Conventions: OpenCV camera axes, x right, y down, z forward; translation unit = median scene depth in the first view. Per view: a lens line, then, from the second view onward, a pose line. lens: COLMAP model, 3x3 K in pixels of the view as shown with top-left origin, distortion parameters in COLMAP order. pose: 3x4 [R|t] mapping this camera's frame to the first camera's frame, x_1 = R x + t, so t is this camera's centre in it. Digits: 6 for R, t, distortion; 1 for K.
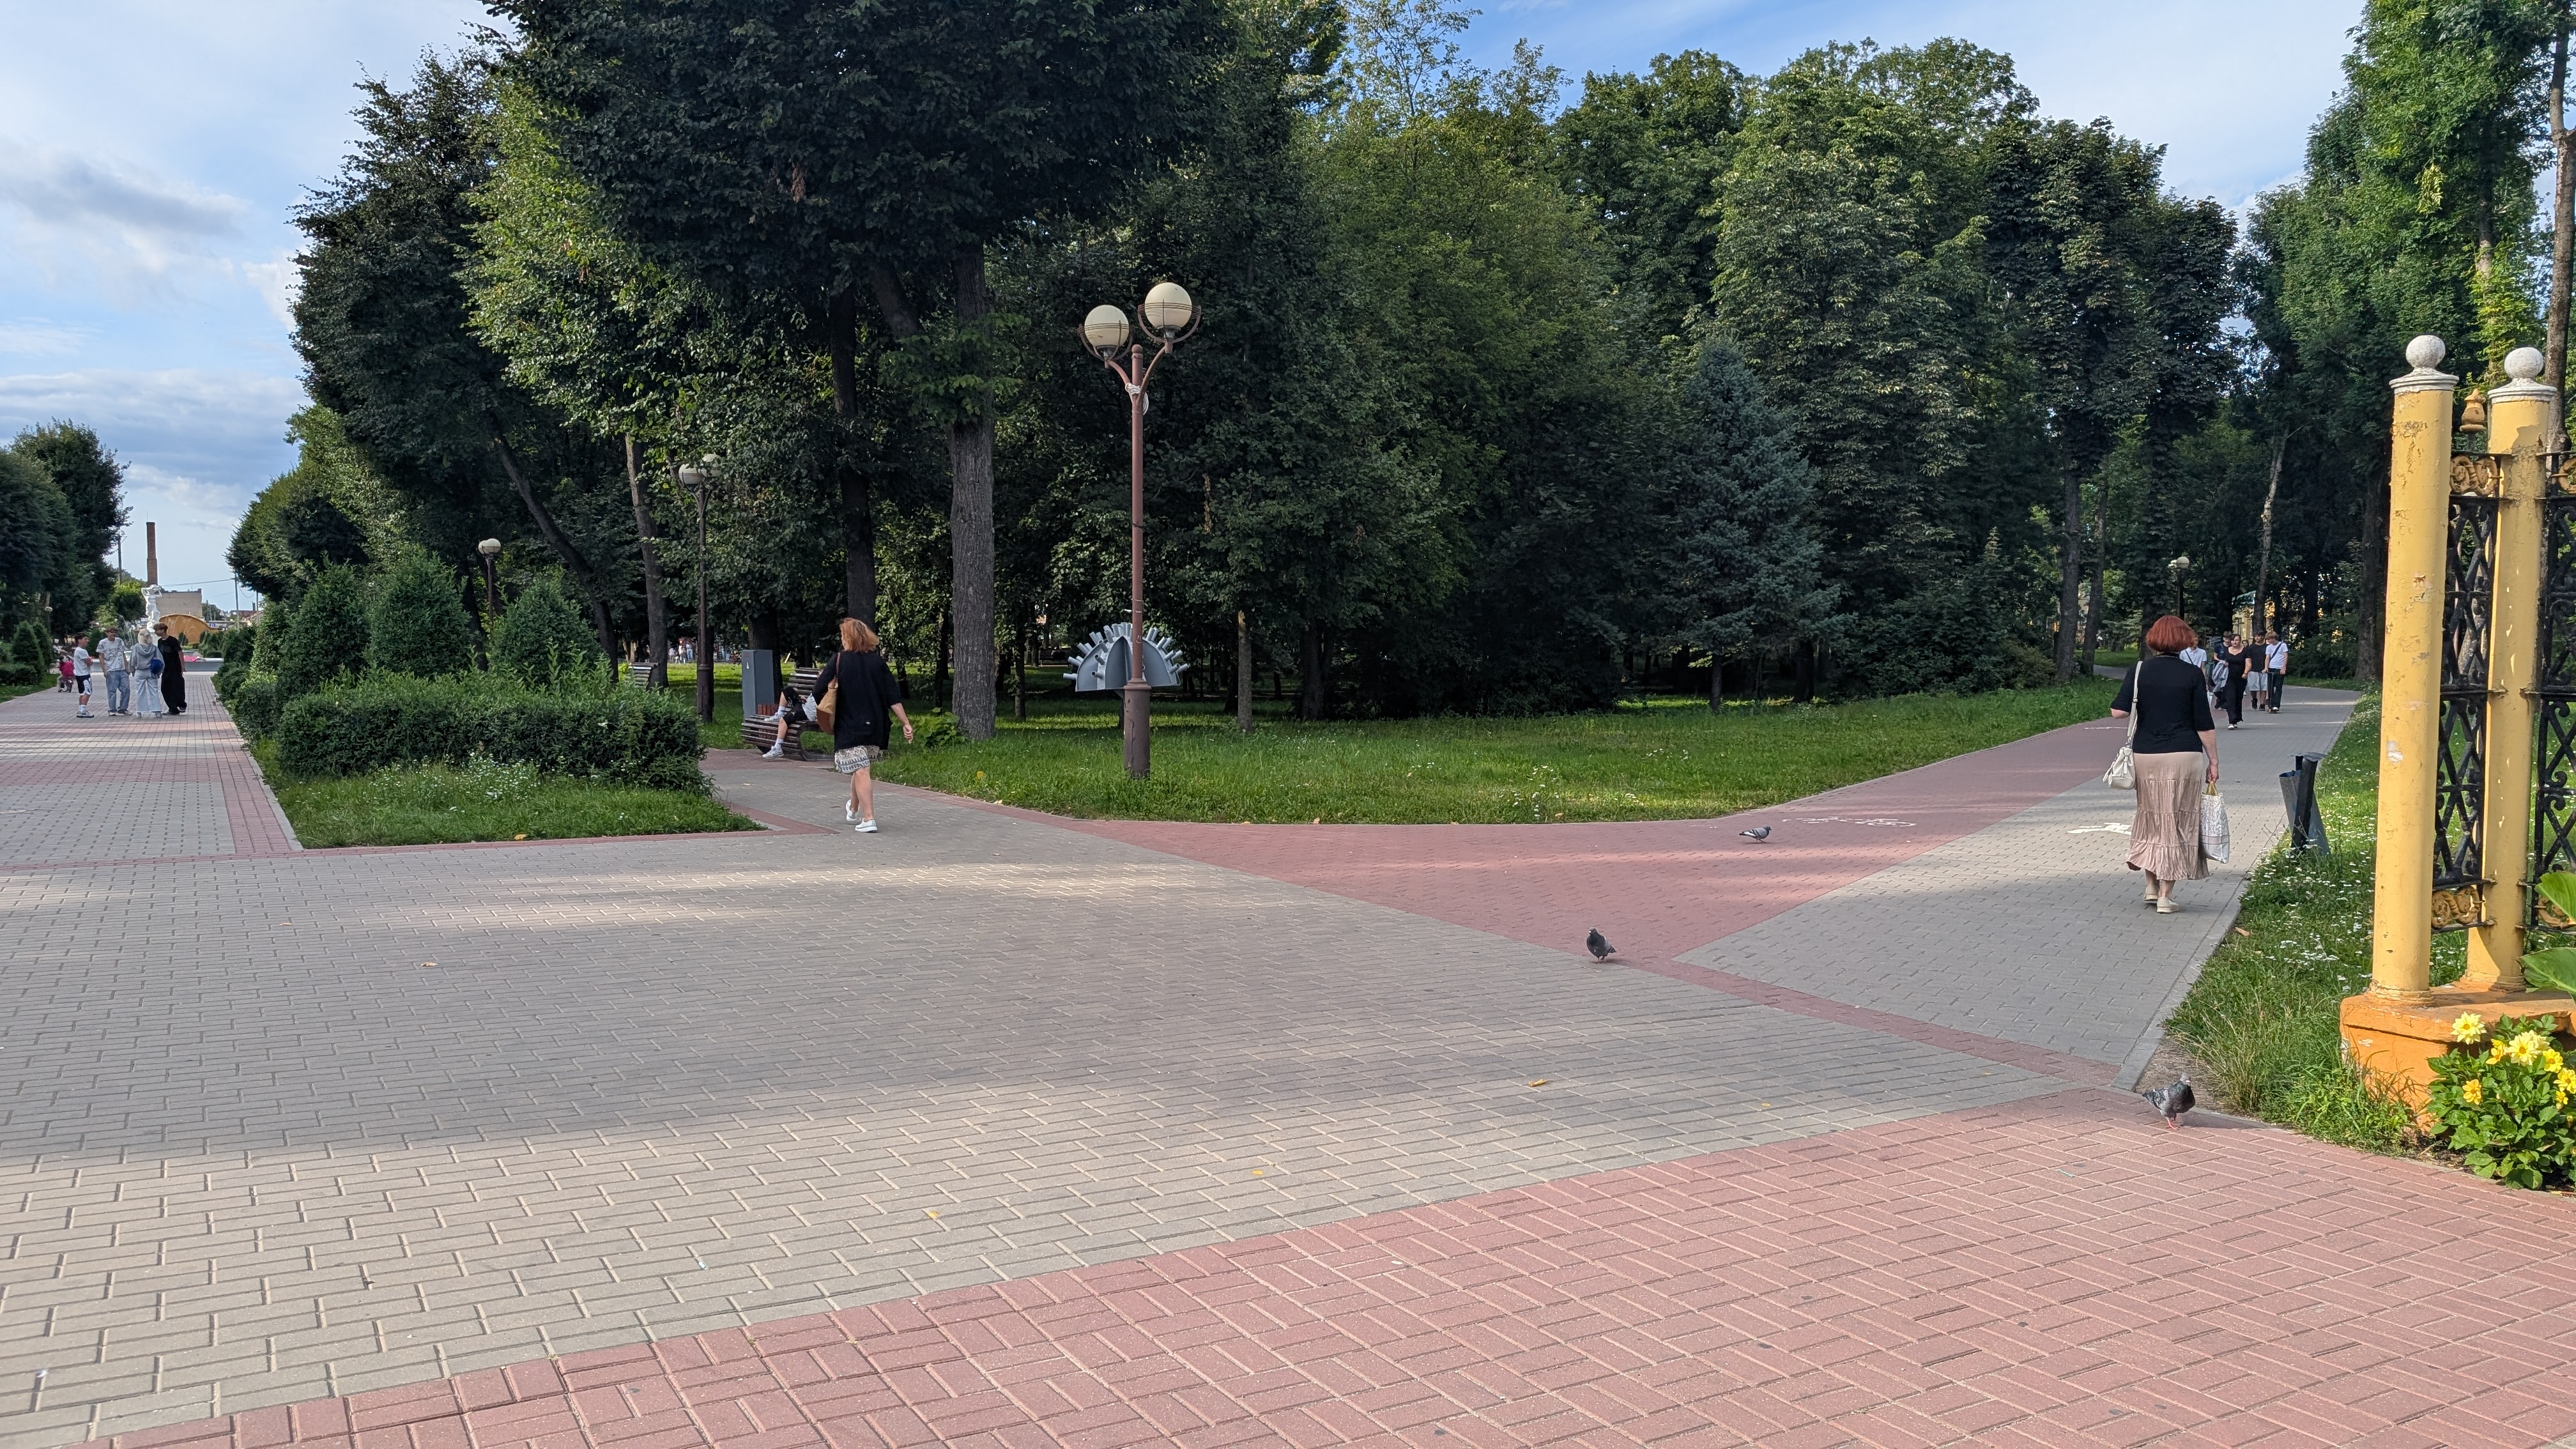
lens RADIAL K [[1800.6, 0, 1299.7], [0, 1800.6, 713.2], [0, 0, 1]] dist [-0.026766, 0.004598]
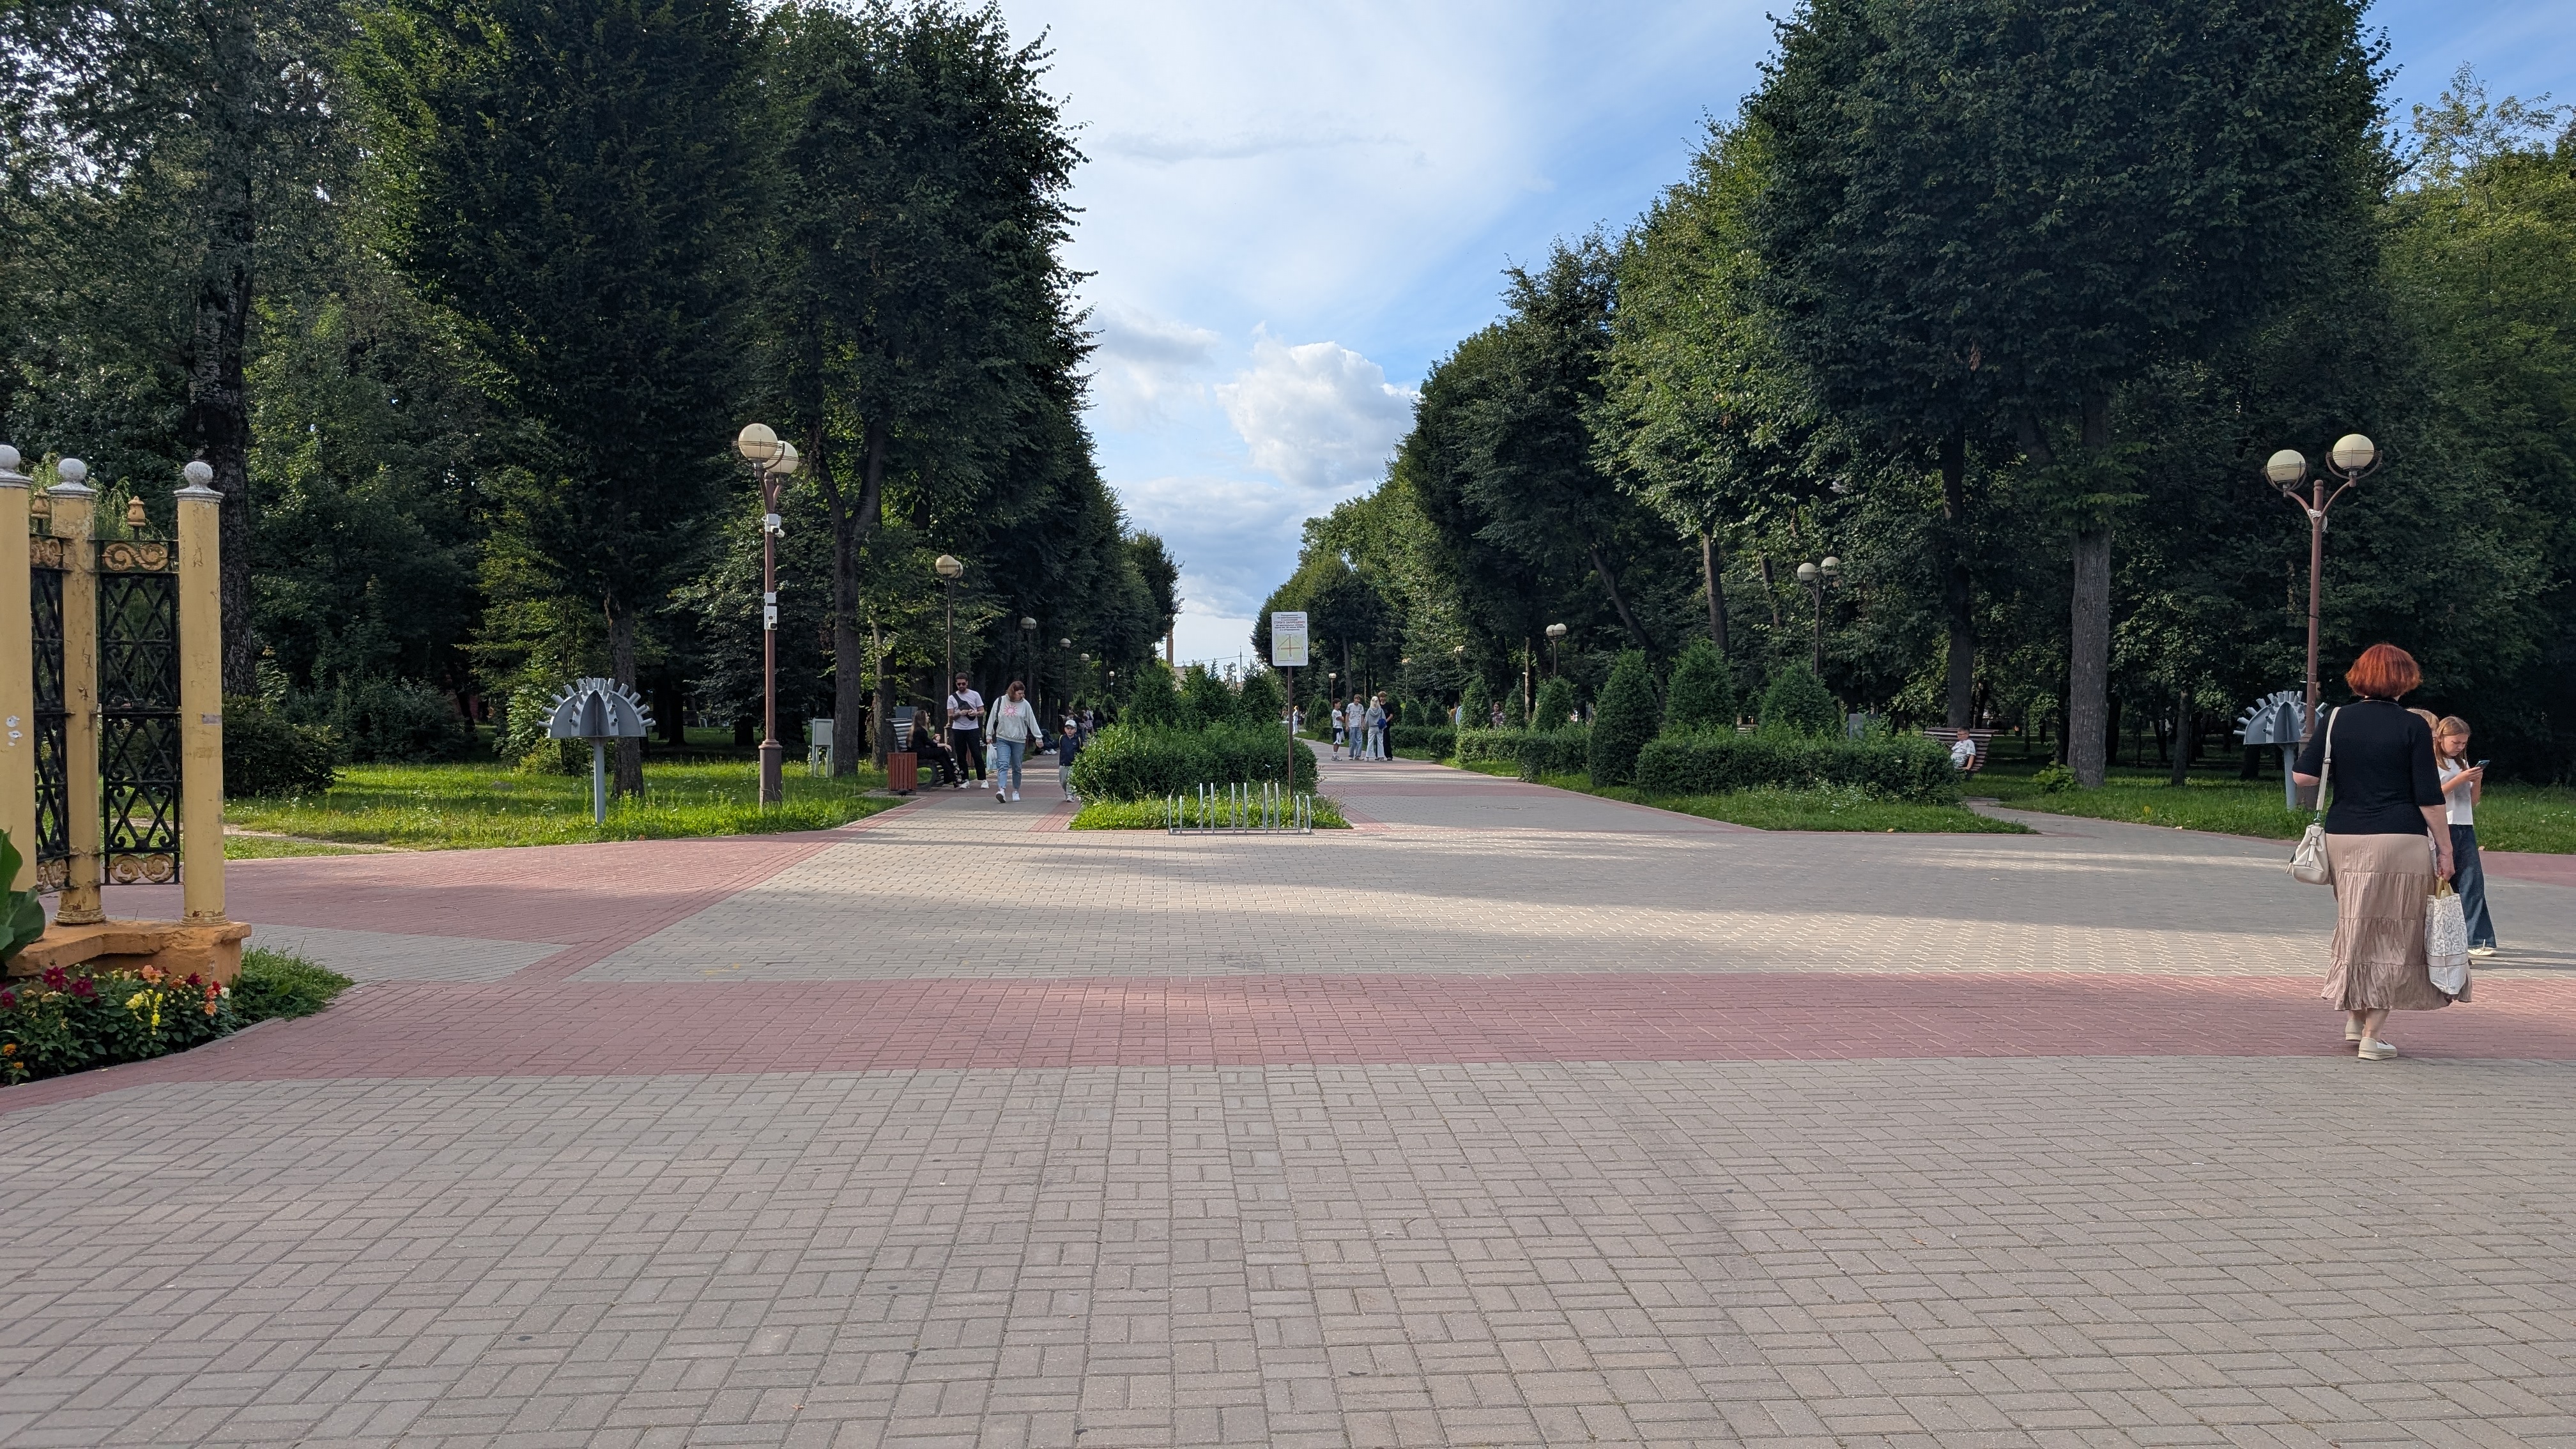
lens RADIAL K [[1800.6, 0, 1273.6], [0, 1800.6, 740.1], [0, 0, 1]] dist [-0.026766, 0.004598]
pose [[0.883140, 0.011534, -0.468968, -0.092814], [-0.022965, 0.999562, -0.018663, 0.016631], [0.468547, 0.027251, 0.883018, -0.308936]]
